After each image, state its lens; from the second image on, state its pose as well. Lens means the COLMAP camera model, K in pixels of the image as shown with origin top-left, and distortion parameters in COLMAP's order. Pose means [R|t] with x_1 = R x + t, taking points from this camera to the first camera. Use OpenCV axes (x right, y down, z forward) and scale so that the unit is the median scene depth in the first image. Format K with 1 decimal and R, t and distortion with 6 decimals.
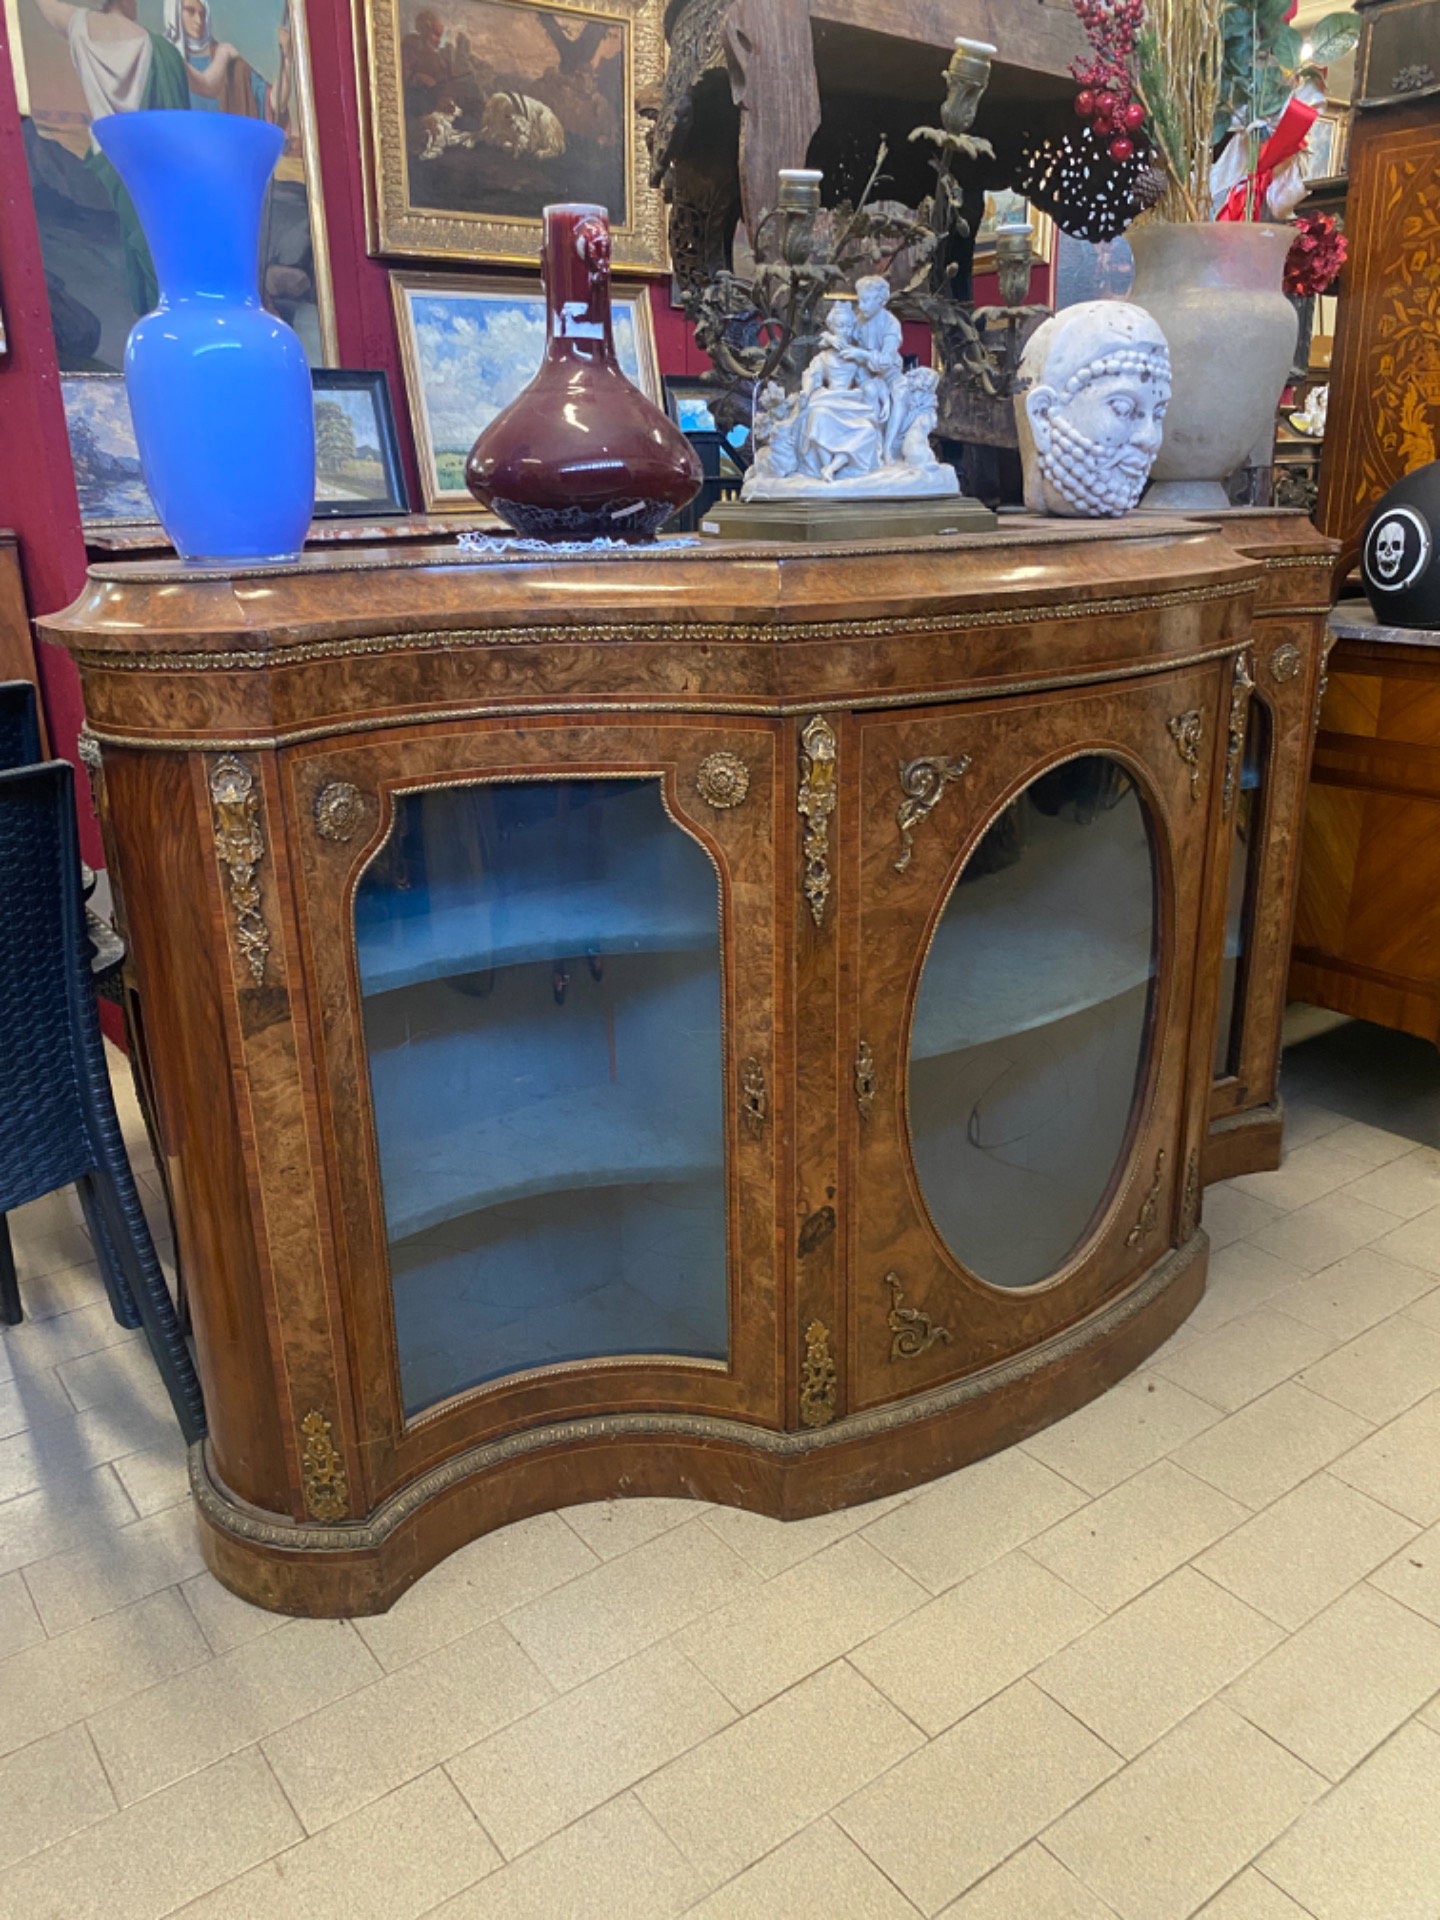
lens RADIAL K [[1448.9, 0, 721.5], [0, 1448.9, 960.7], [0, 0, 1]] dist [0.029236, -0.029868]
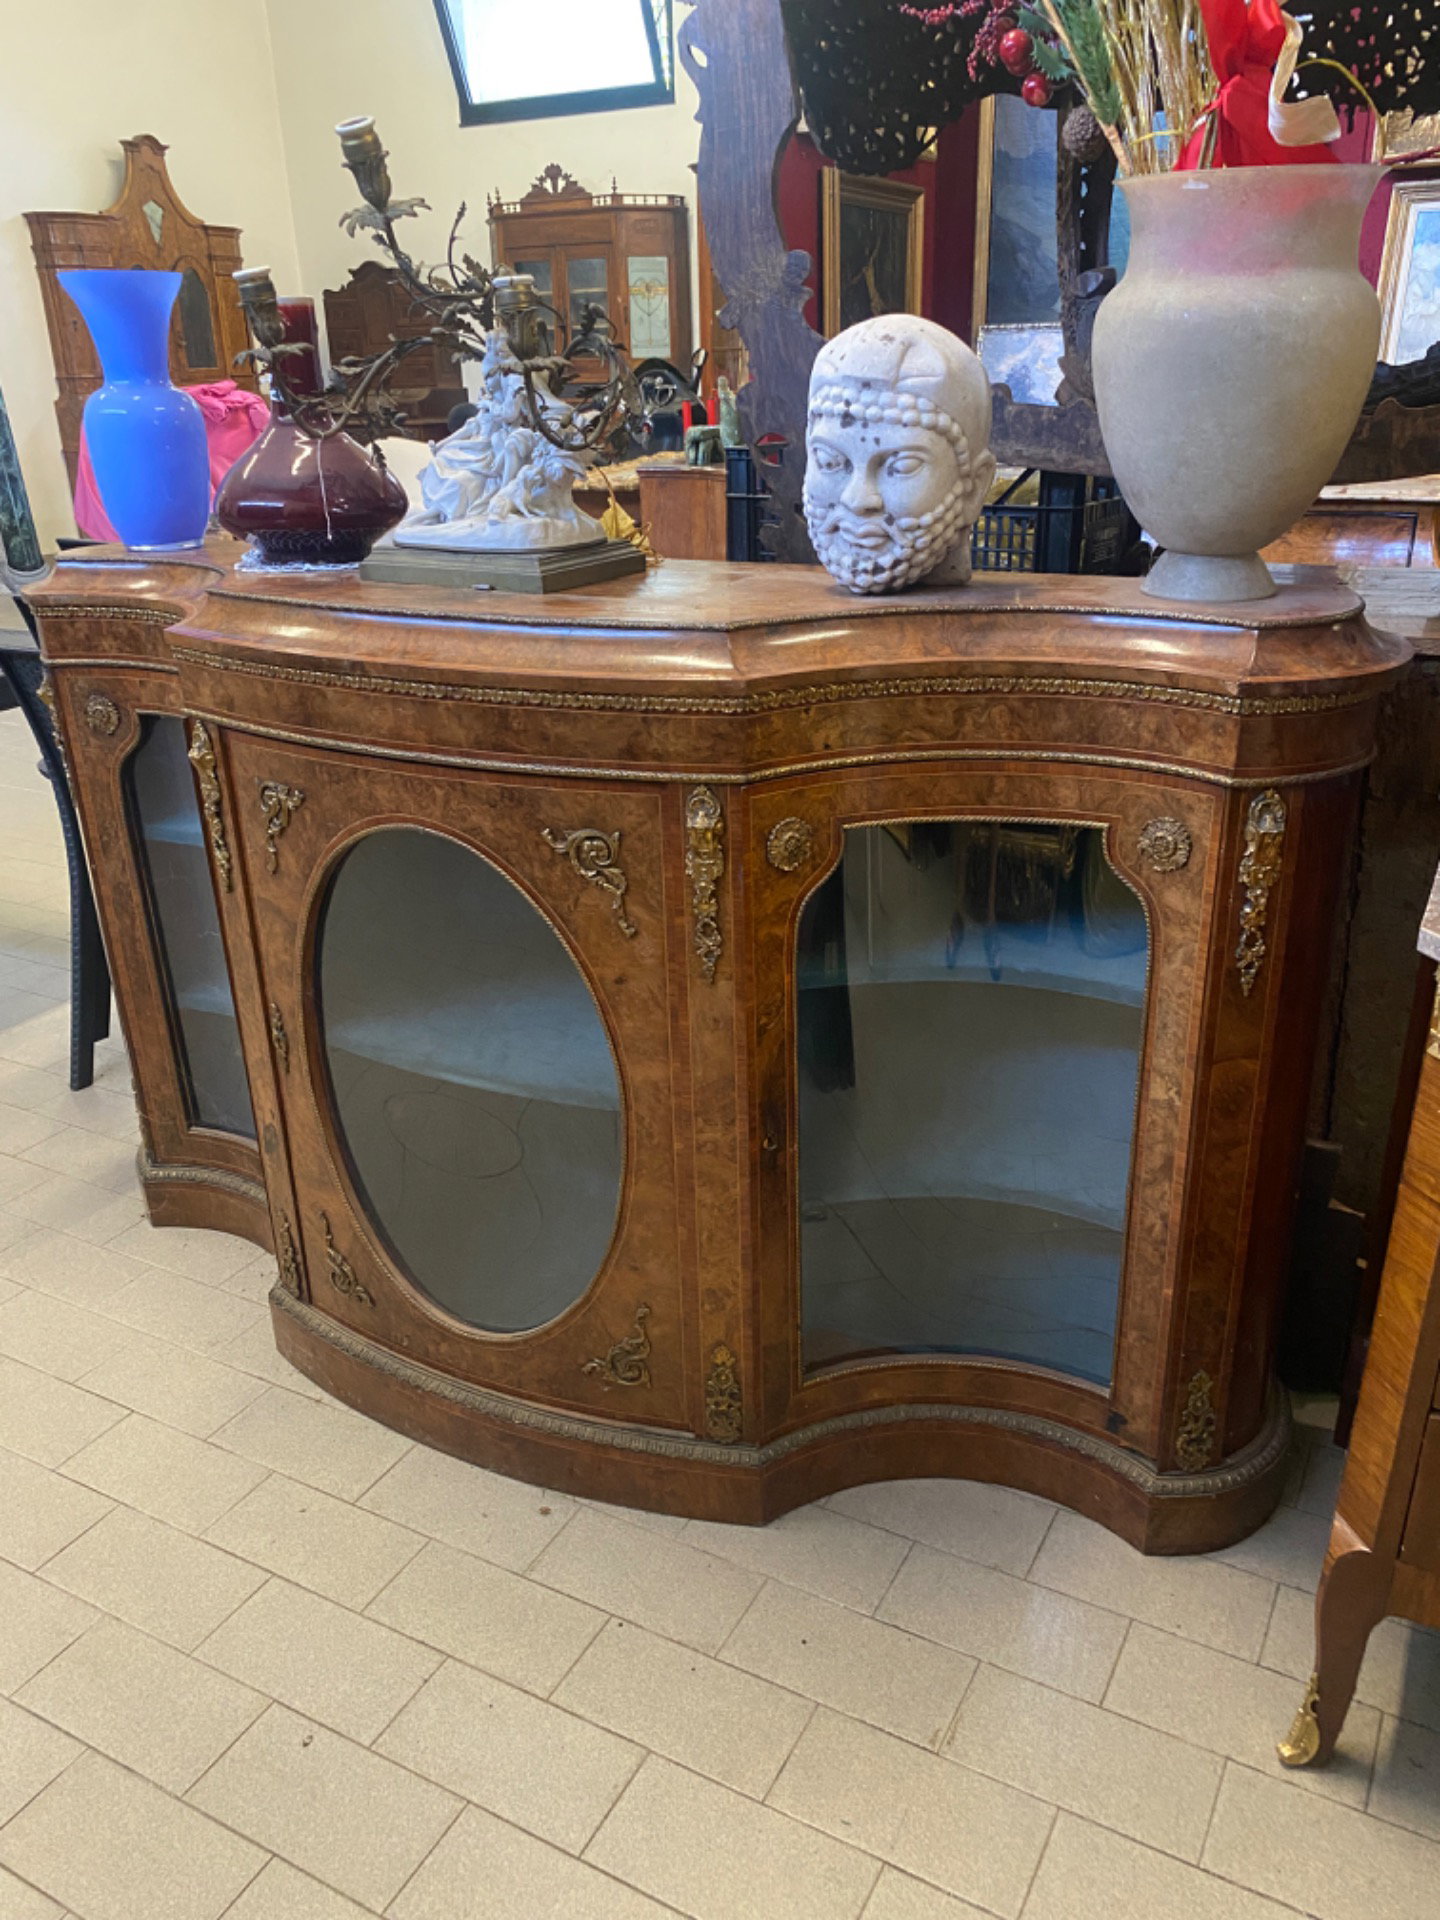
lens RADIAL K [[1448.9, 0, 760.6], [0, 1448.9, 967.5], [0, 0, 1]] dist [0.029236, -0.029868]
pose [[0.433553, 0.352233, -0.829435, 1.127318], [-0.279080, 0.927671, 0.248073, -0.341729], [0.856823, 0.123925, 0.500496, 0.669780]]
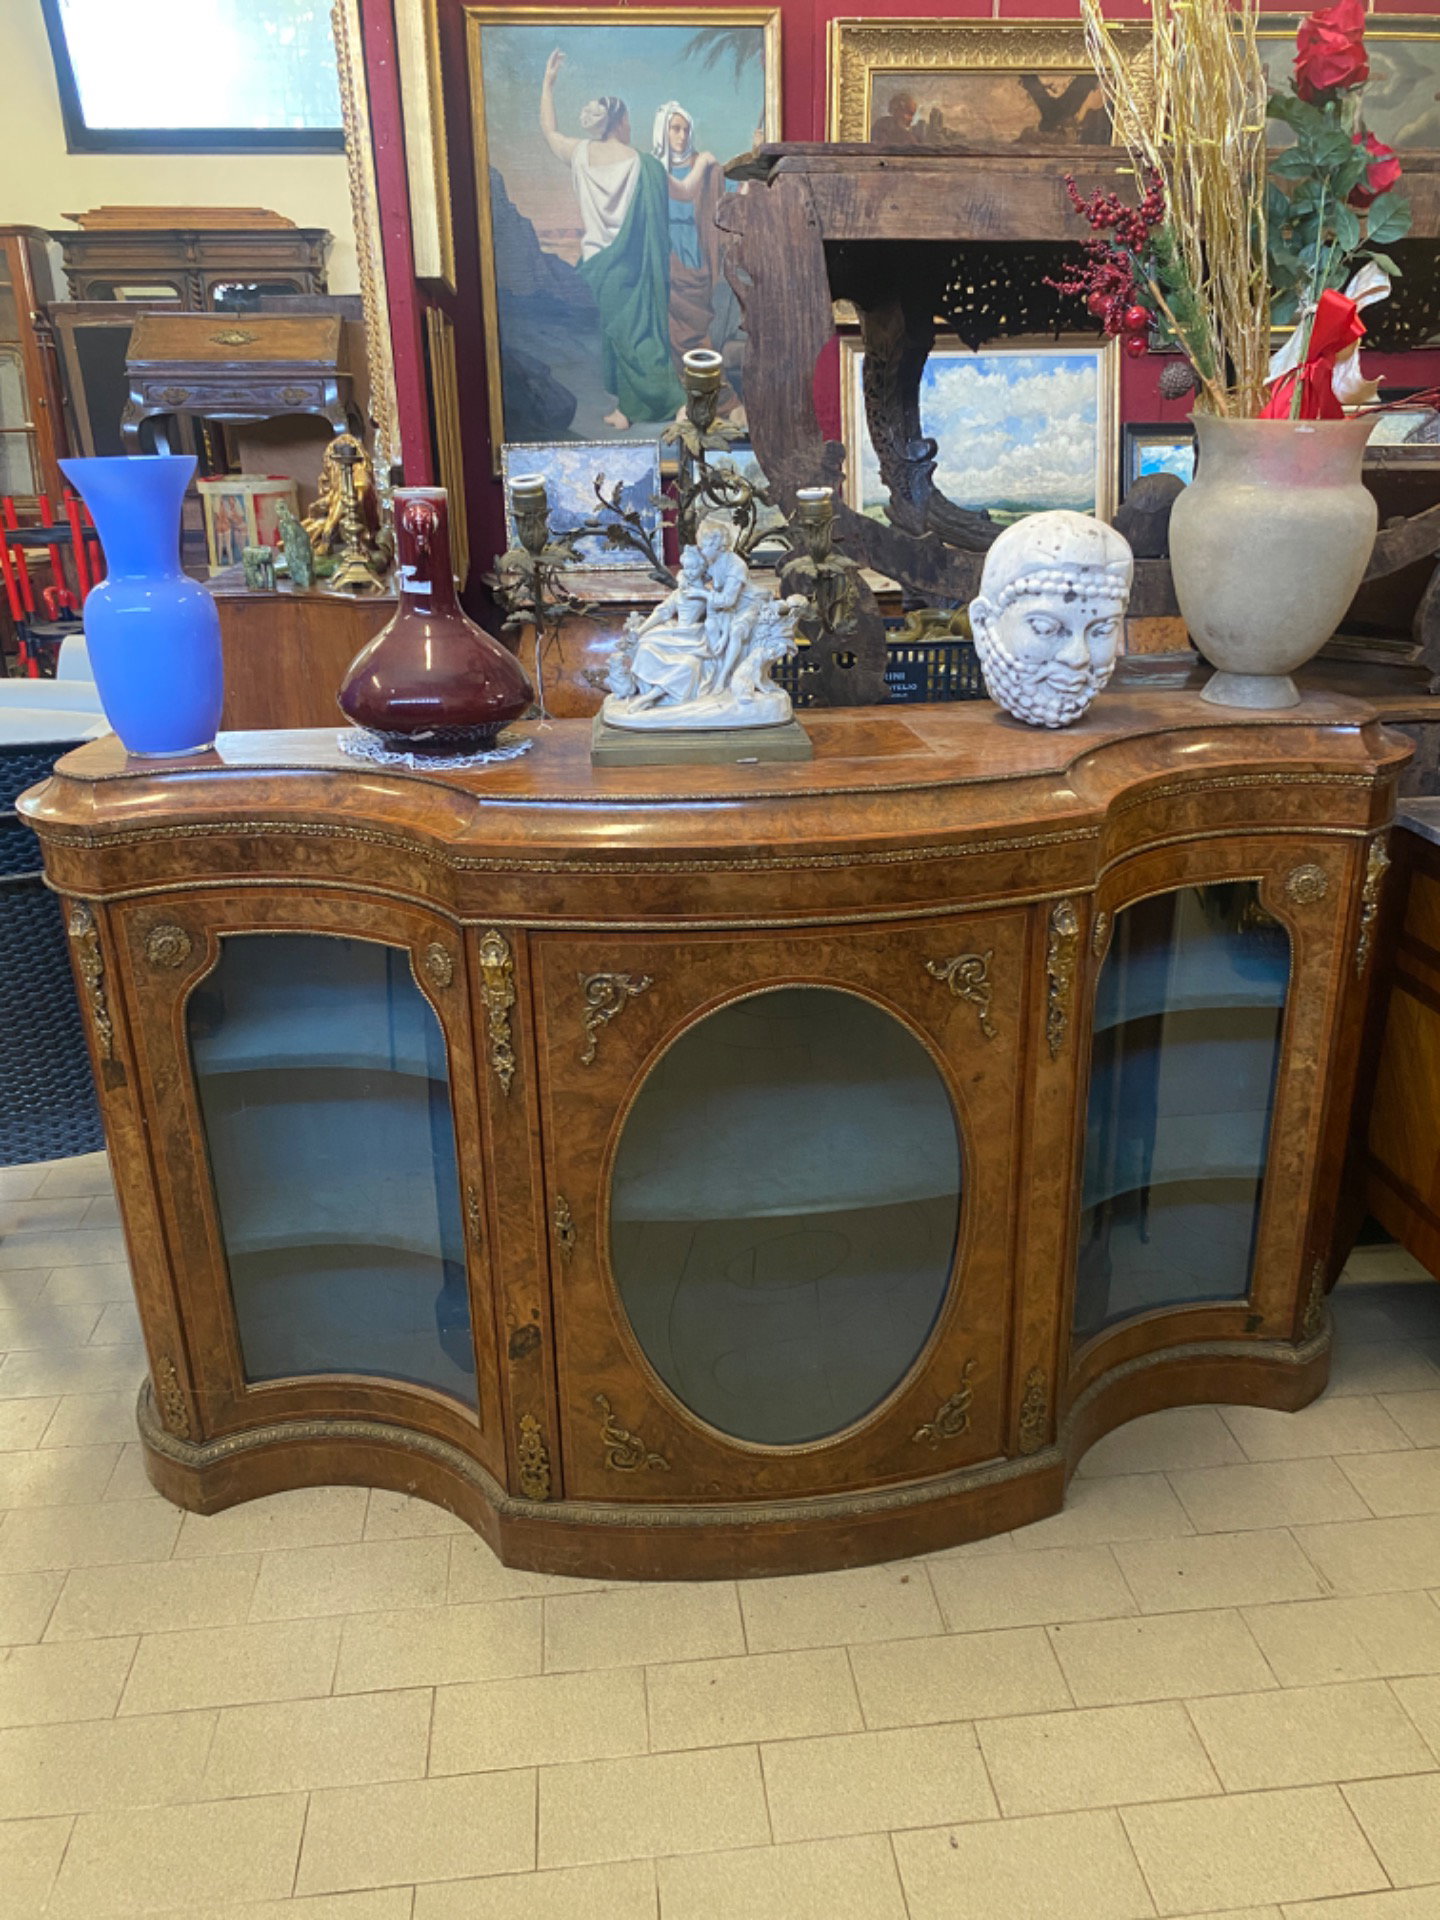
lens RADIAL K [[1448.9, 0, 728.5], [0, 1448.9, 943.4], [0, 0, 1]] dist [0.029236, -0.029868]
pose [[0.864191, 0.178547, -0.470421, 0.656625], [-0.161375, 0.983887, 0.076977, -0.231566], [0.476584, 0.009391, 0.879079, 0.034953]]
